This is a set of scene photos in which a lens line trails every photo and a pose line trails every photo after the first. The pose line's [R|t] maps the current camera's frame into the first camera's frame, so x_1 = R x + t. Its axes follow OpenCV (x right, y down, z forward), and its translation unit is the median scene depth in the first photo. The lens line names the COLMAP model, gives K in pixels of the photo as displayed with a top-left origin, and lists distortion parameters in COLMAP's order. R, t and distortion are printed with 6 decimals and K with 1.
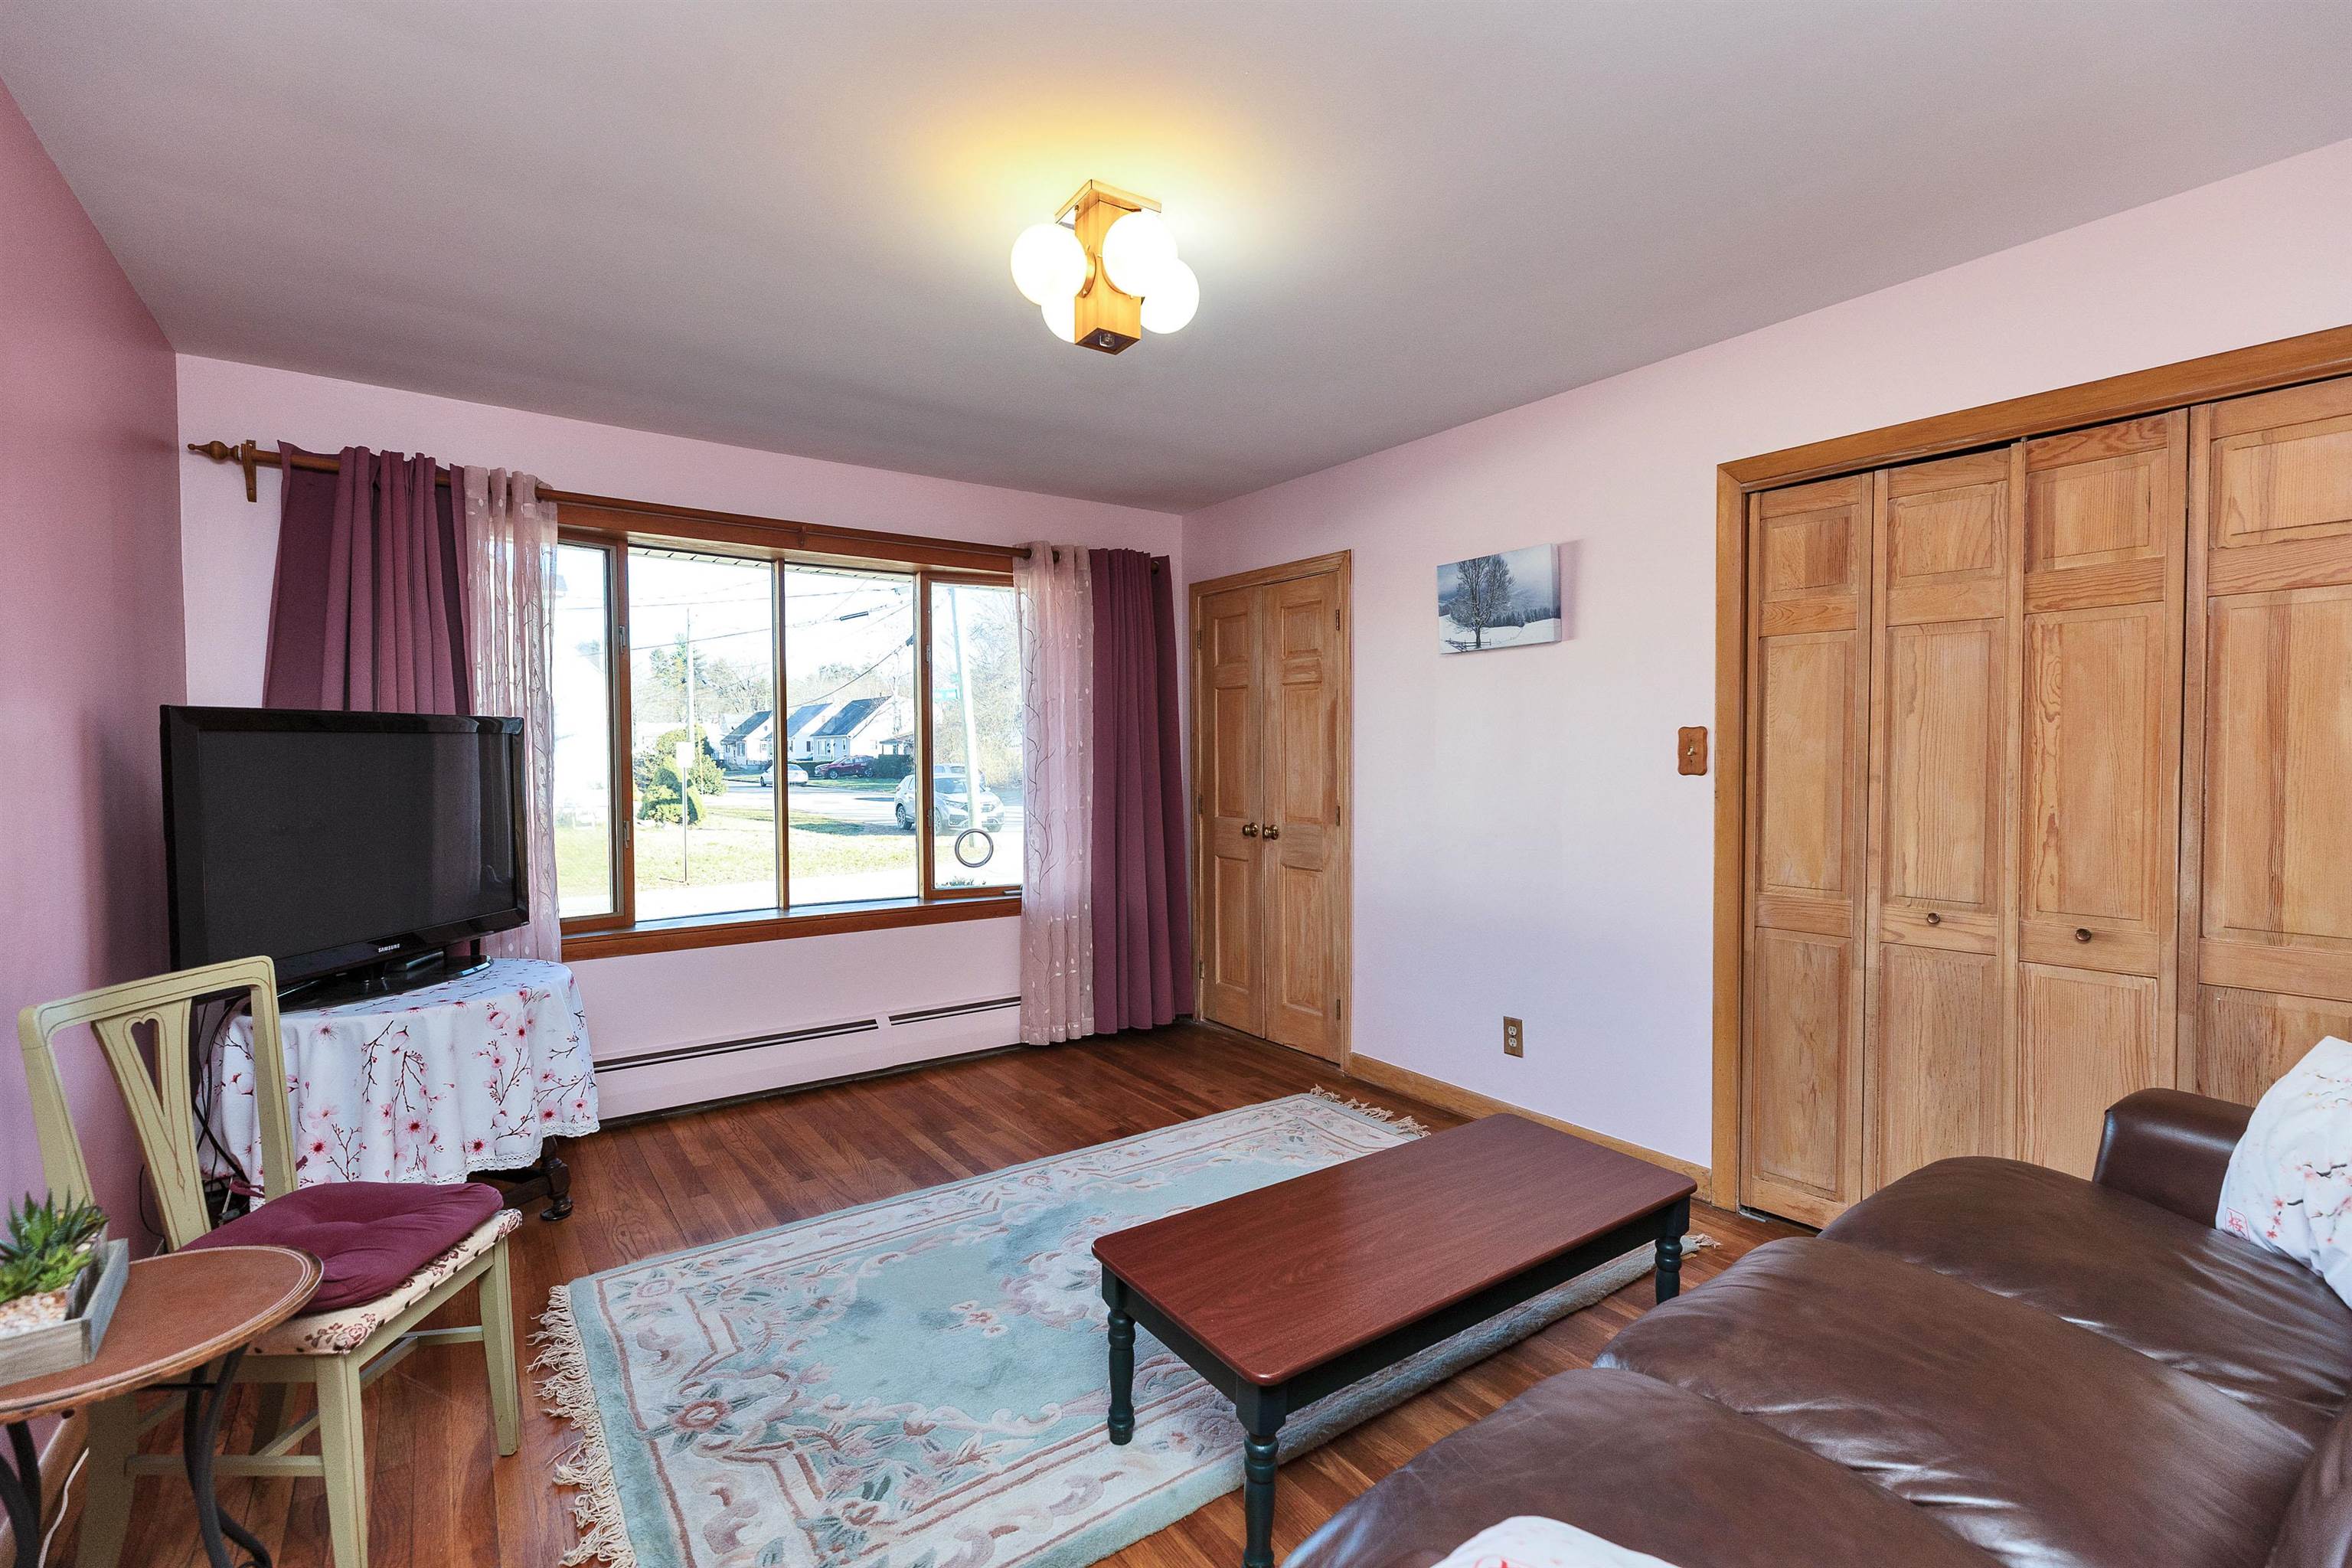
lens RADIAL K [[1049.5, 0, 1178.6], [0, 1049.5, 777.9], [0, 0, 1]] dist [0.004857, 0.000728]
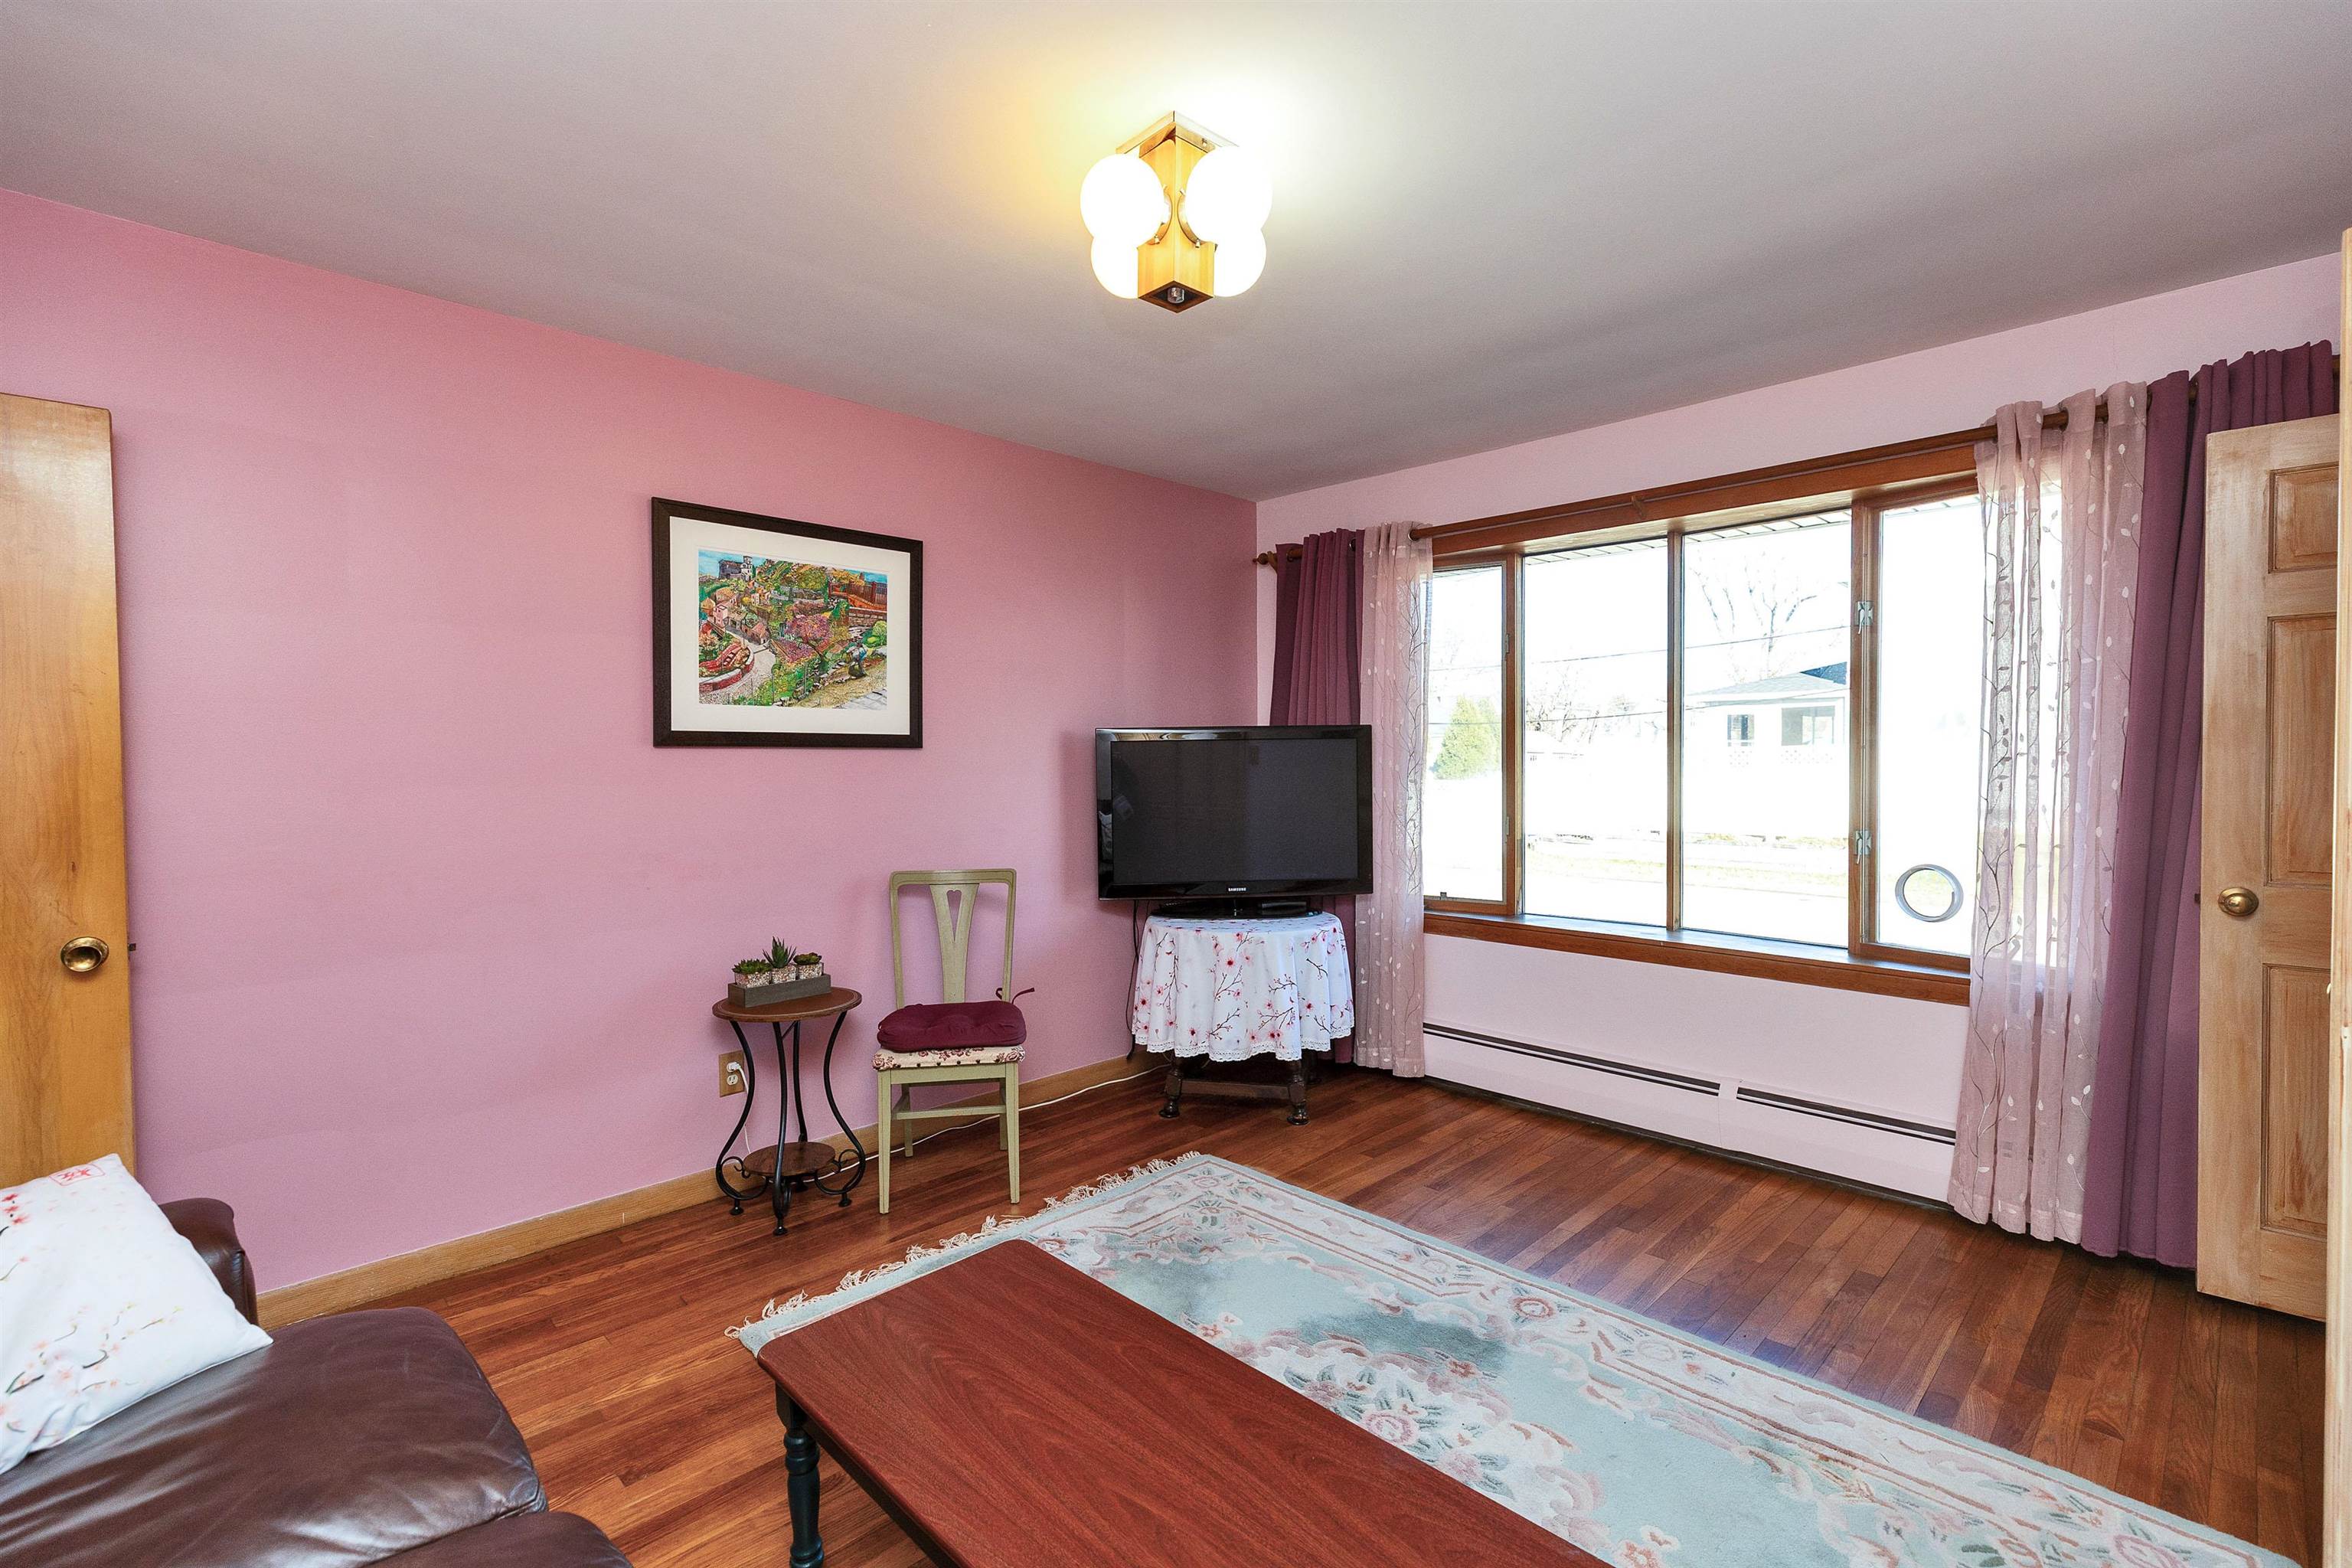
lens RADIAL K [[1049.5, 0, 1166.6], [0, 1049.5, 783.9], [0, 0, 1]] dist [0.004857, 0.000728]
pose [[0.155519, 0.033106, -0.987278, 0.466375], [-0.016568, 0.999385, 0.030903, -0.019685], [0.987694, 0.011551, 0.155972, 0.485074]]
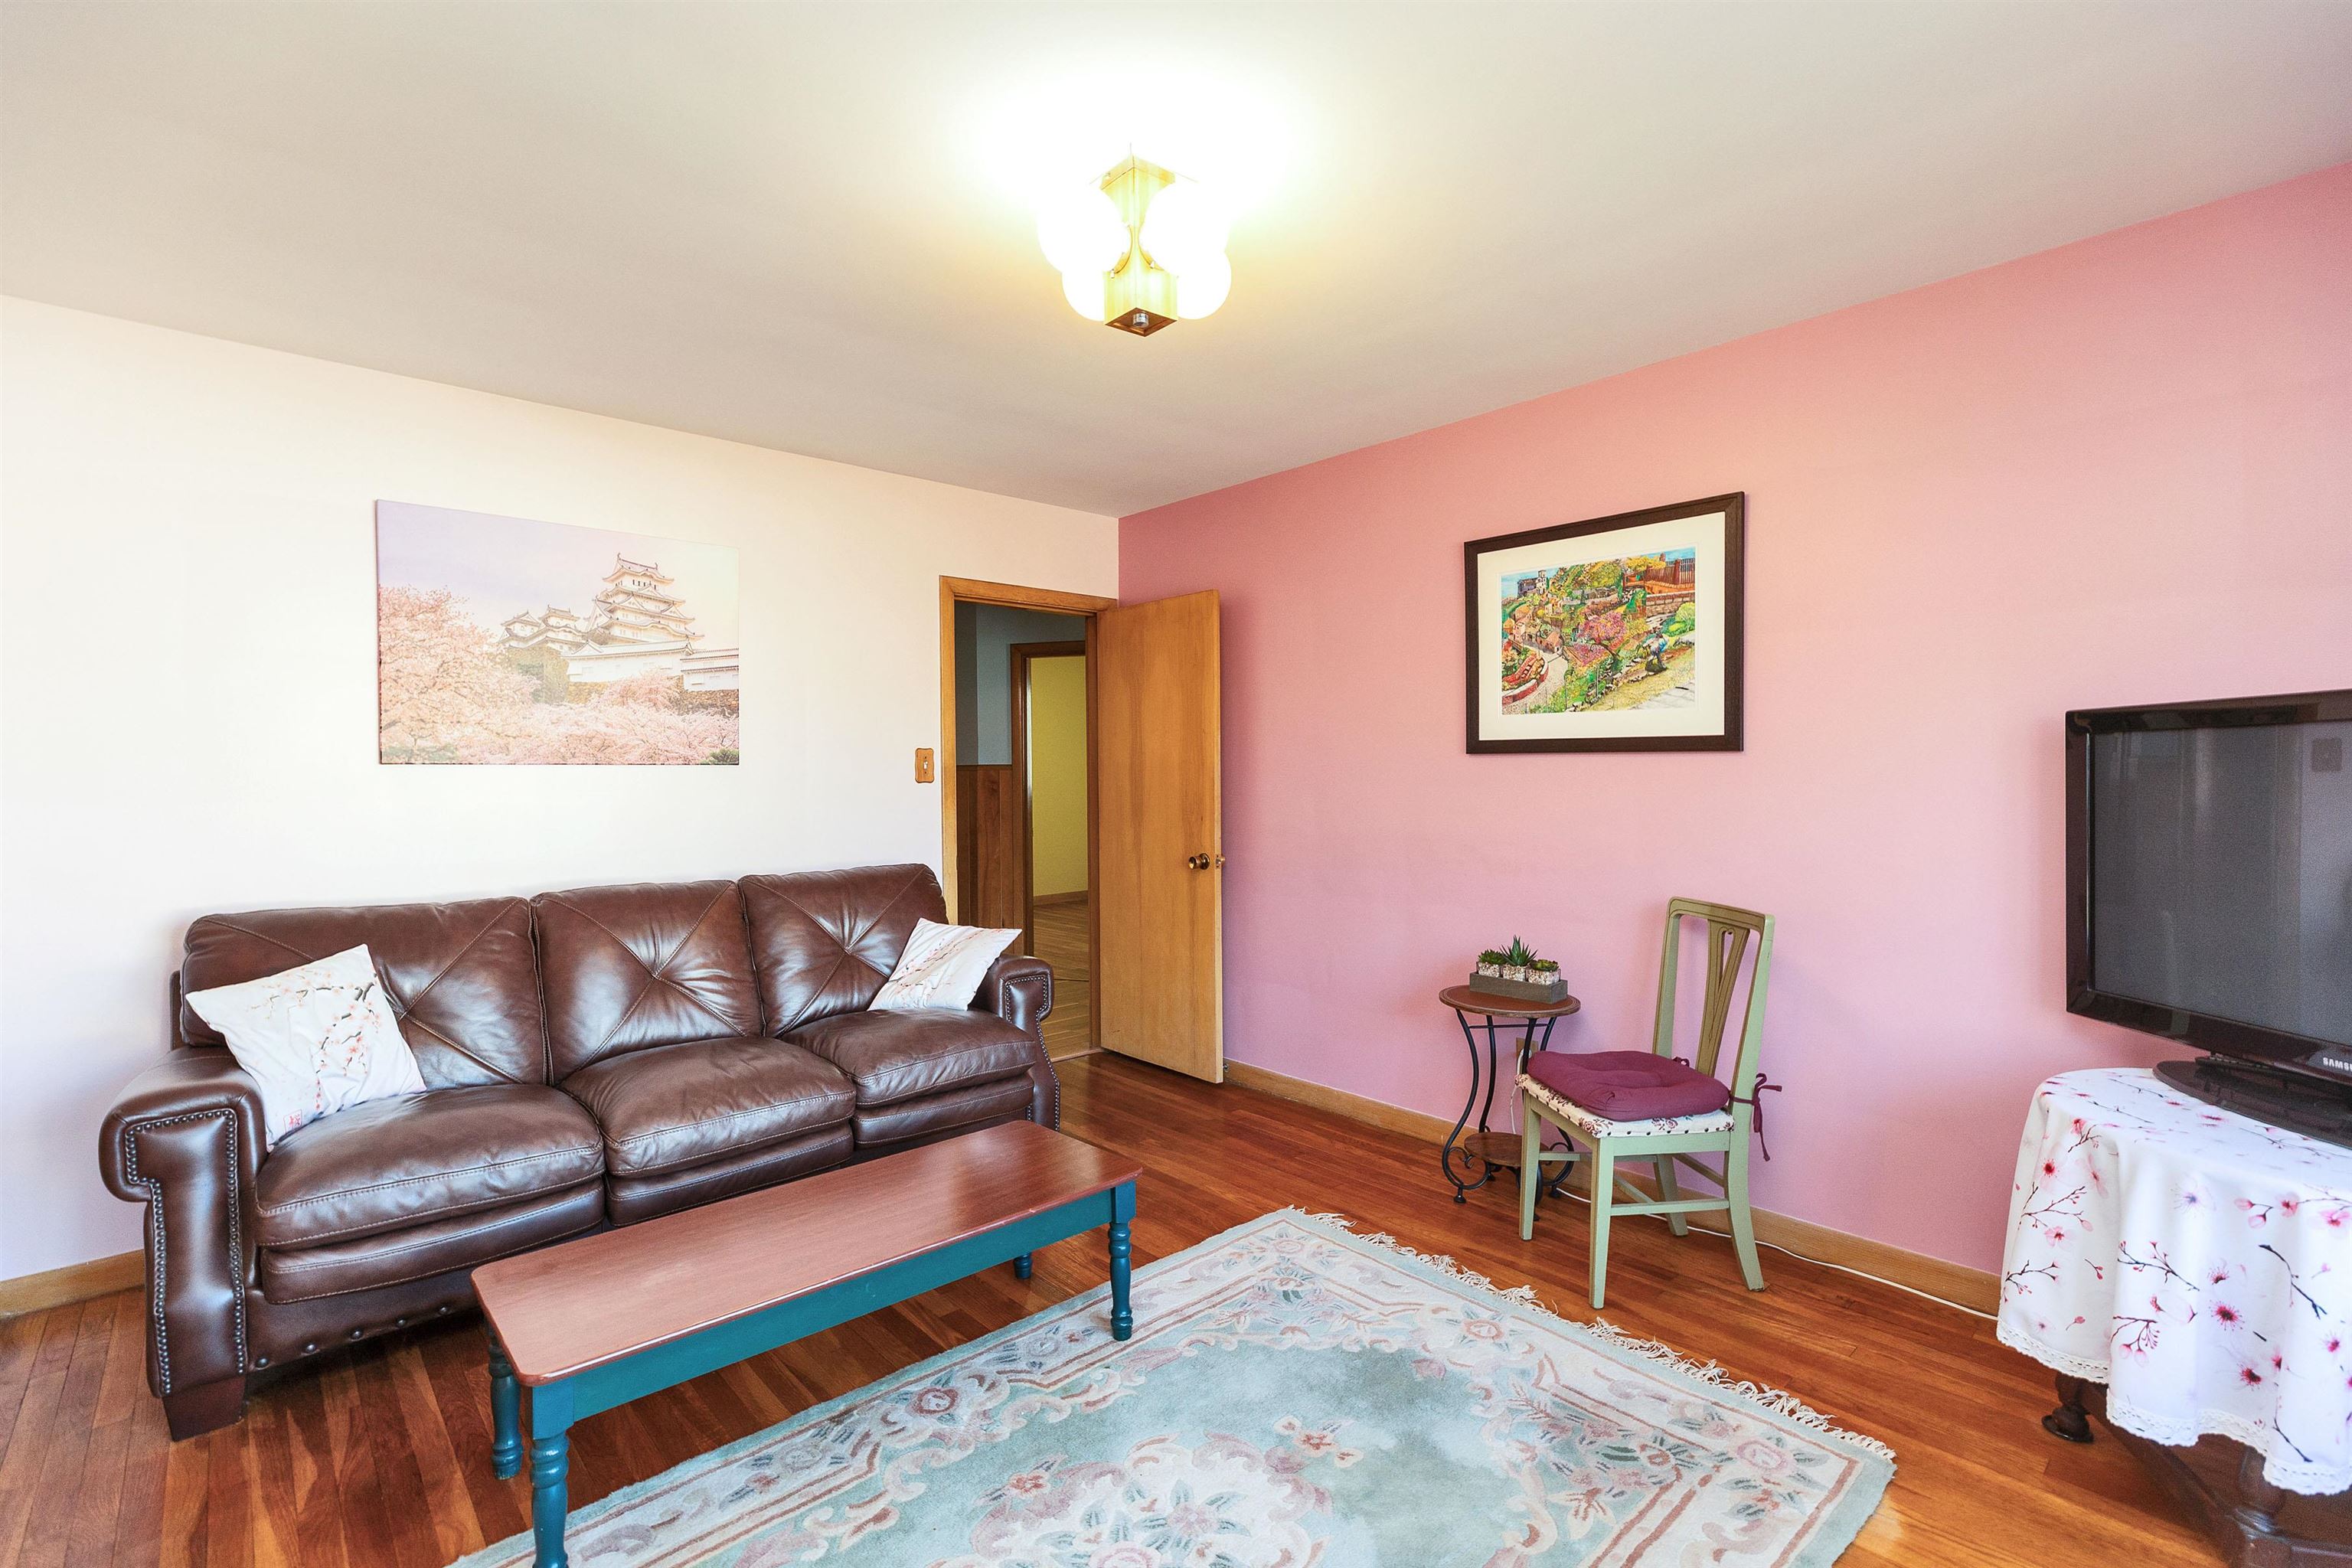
lens RADIAL K [[1049.5, 0, 1171.7], [0, 1049.5, 792.0], [0, 0, 1]] dist [0.004857, 0.000728]
pose [[-0.992857, 0.015564, -0.118293, 0.011587], [0.010453, 0.998990, 0.043701, -0.026706], [0.118854, 0.042152, -0.992017, 1.095375]]
